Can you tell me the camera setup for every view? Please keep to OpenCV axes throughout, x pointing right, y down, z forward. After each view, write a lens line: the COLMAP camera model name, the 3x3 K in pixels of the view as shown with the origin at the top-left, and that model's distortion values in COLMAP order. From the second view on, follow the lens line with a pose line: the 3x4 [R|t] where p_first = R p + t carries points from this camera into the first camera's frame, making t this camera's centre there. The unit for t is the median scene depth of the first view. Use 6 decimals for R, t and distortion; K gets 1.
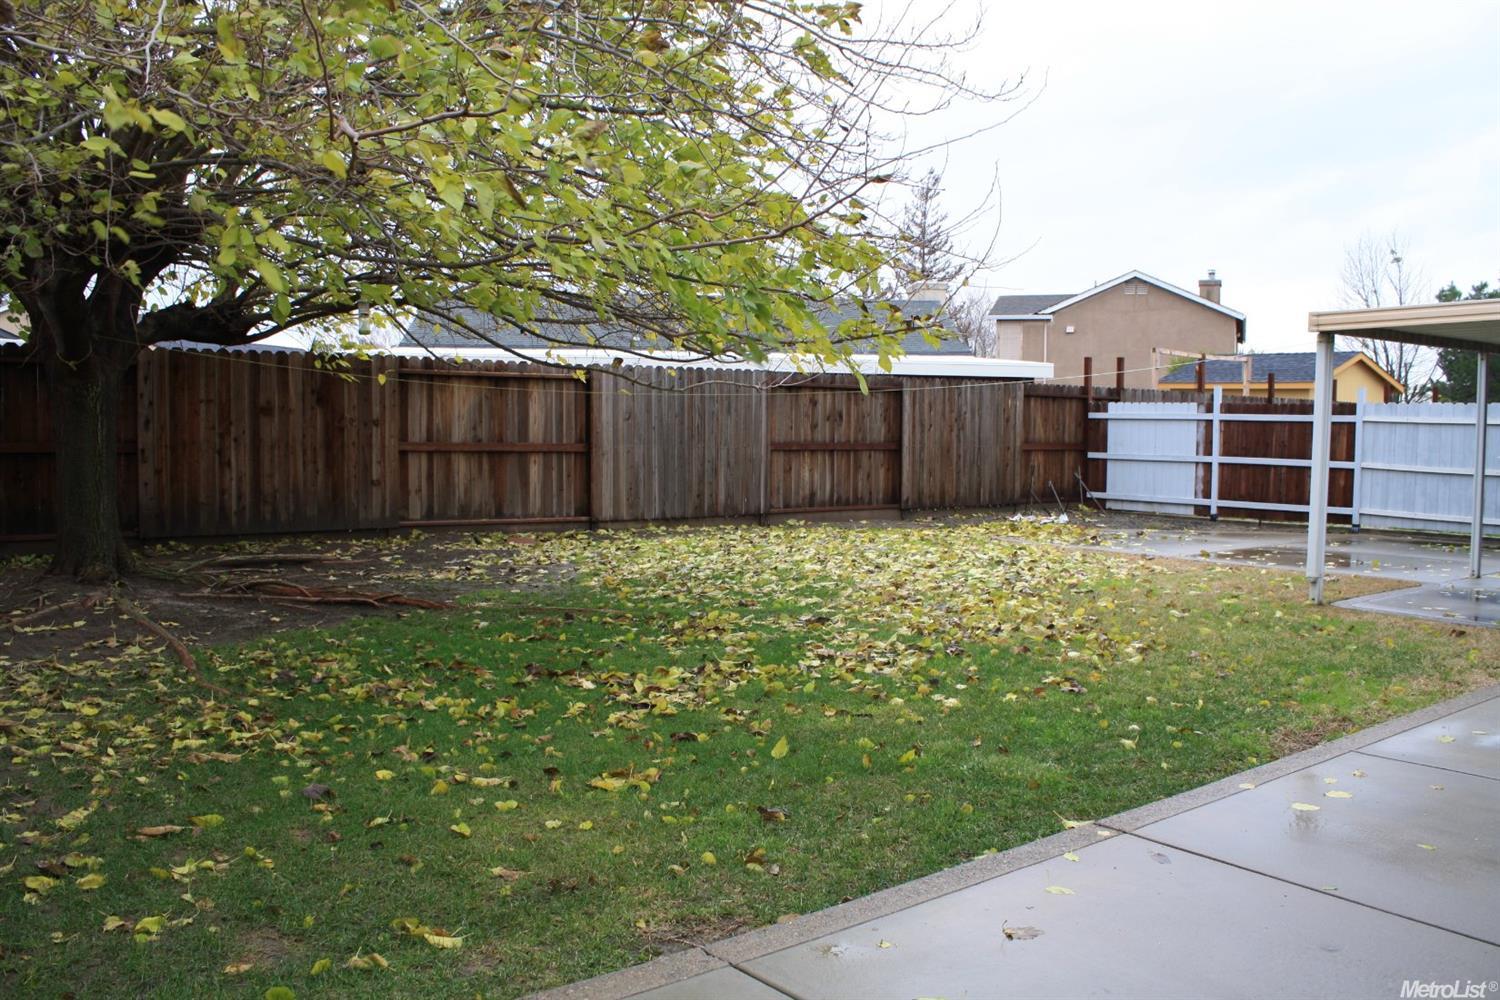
lens RADIAL K [[1270.4, 0, 750.0], [0, 1270.4, 502.2], [0, 0, 1]] dist [-0.092813, 0.008141]
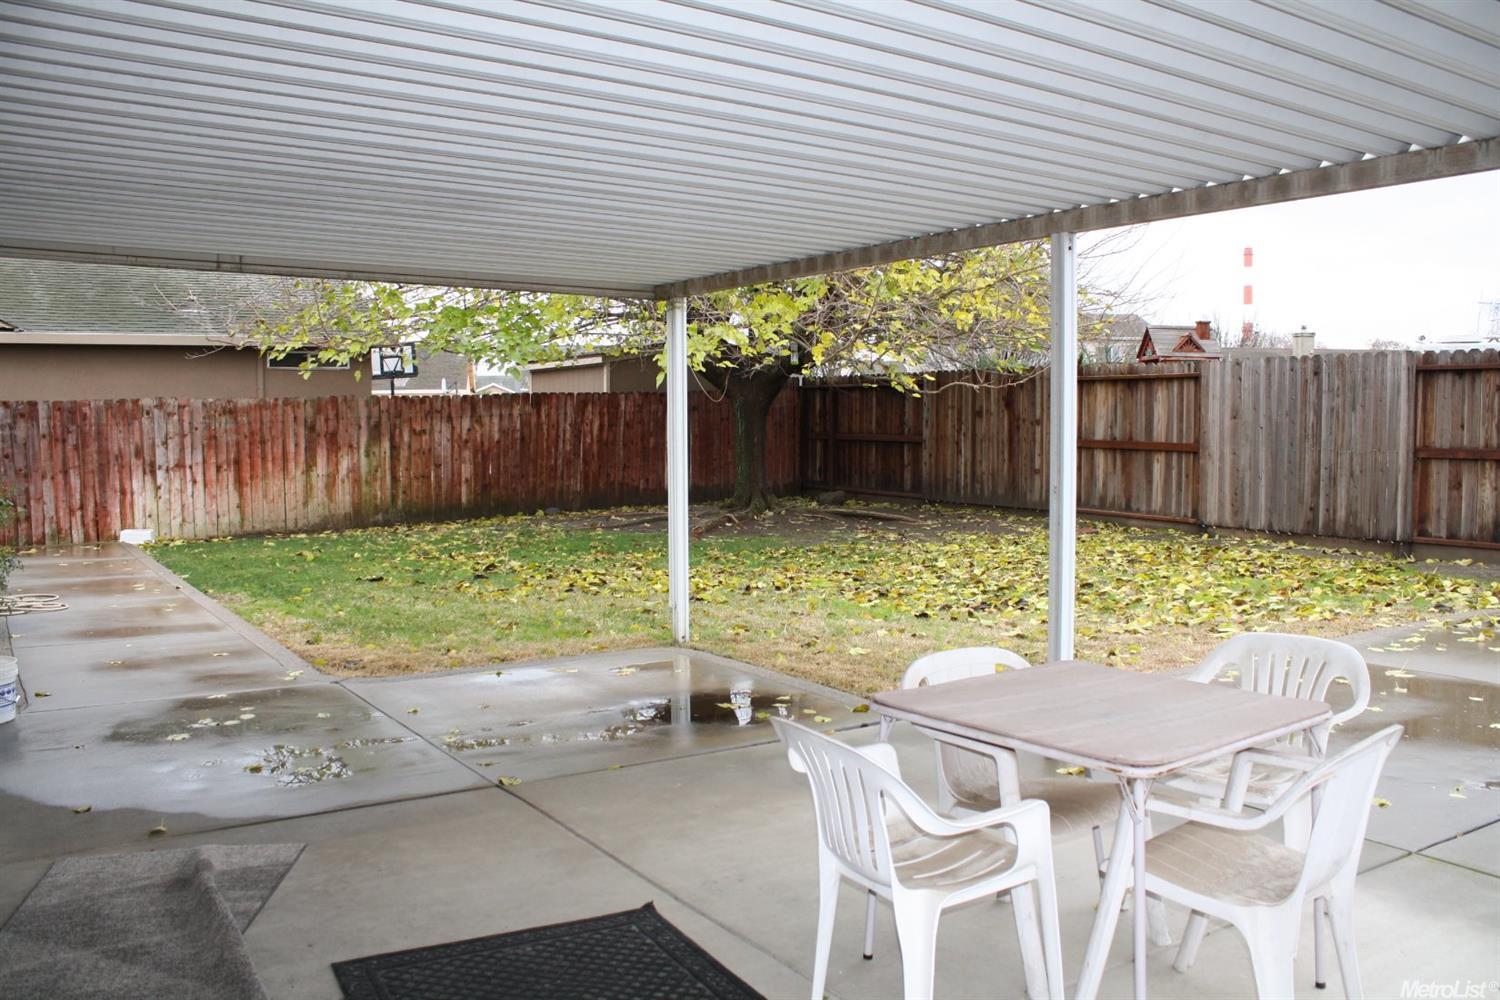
lens RADIAL K [[1270.4, 0, 749.4], [0, 1270.4, 494.8], [0, 0, 1]] dist [-0.092813, 0.008141]
pose [[-0.065240, 0.051118, -0.996559, 0.855847], [-0.059431, 0.996715, 0.055016, -0.040006], [0.996098, 0.062816, -0.061987, 0.732802]]
